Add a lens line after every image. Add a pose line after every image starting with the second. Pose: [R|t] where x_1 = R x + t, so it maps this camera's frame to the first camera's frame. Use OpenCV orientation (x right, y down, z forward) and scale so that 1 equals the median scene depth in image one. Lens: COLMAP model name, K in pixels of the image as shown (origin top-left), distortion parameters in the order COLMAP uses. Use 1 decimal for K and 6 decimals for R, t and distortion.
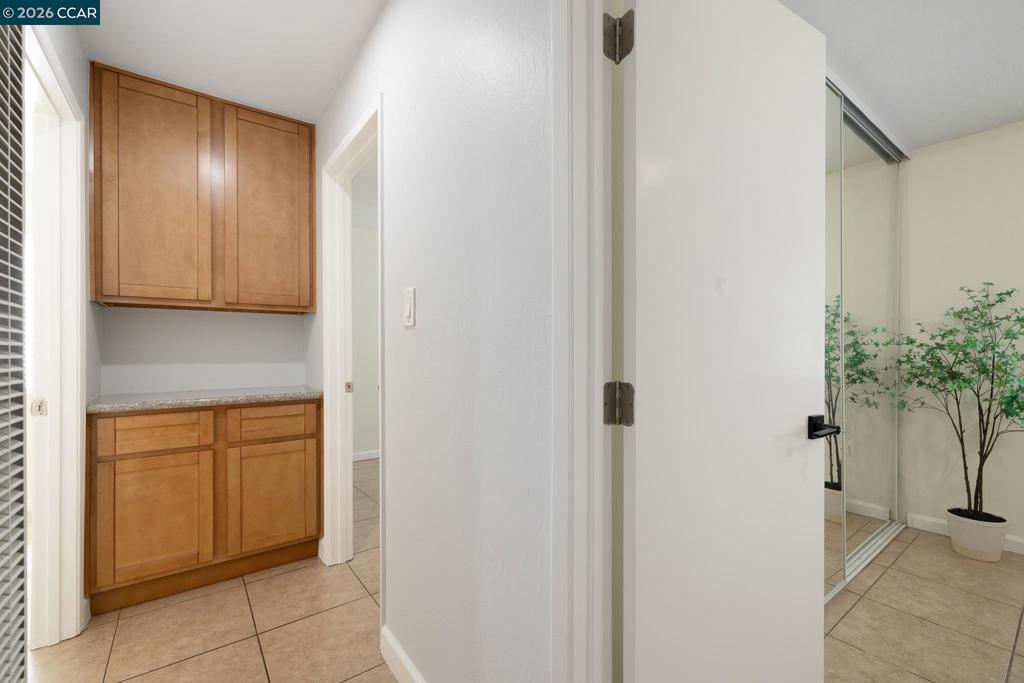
lens RADIAL K [[431.5, 0, 518.1], [0, 431.5, 342.7], [0, 0, 1]] dist [-0.000116, -0.000330]
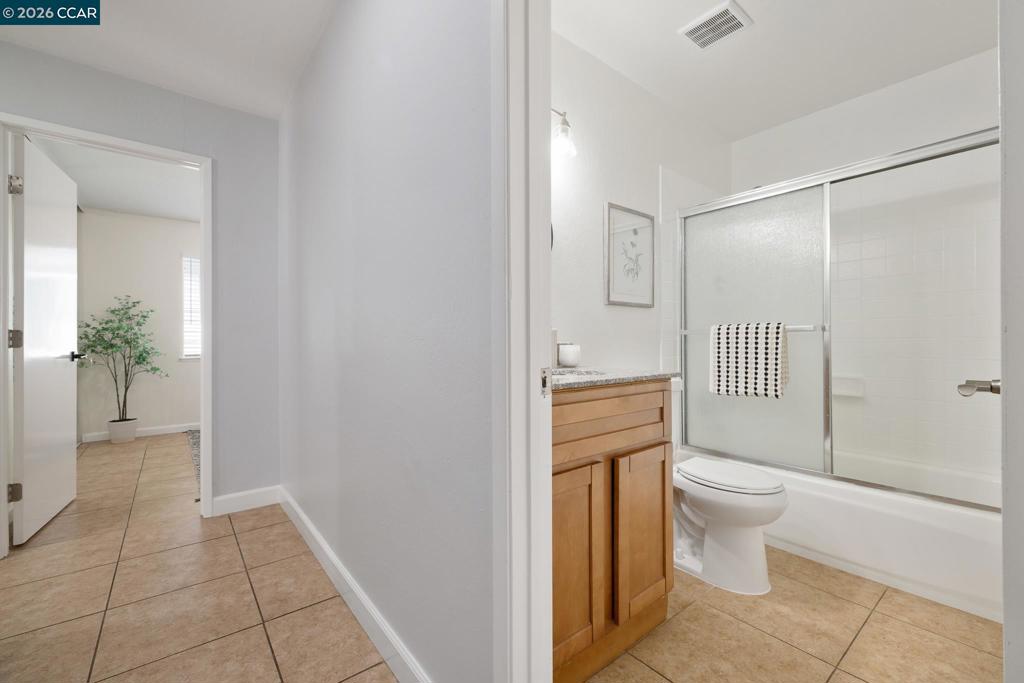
lens RADIAL K [[431.5, 0, 518.1], [0, 431.5, 342.7], [0, 0, 1]] dist [-0.000116, -0.000330]
pose [[-0.023760, -0.003972, 0.999710, -0.401520], [-0.000510, 0.999992, 0.003961, 0.027492], [-0.999718, -0.000415, -0.023762, -0.316036]]
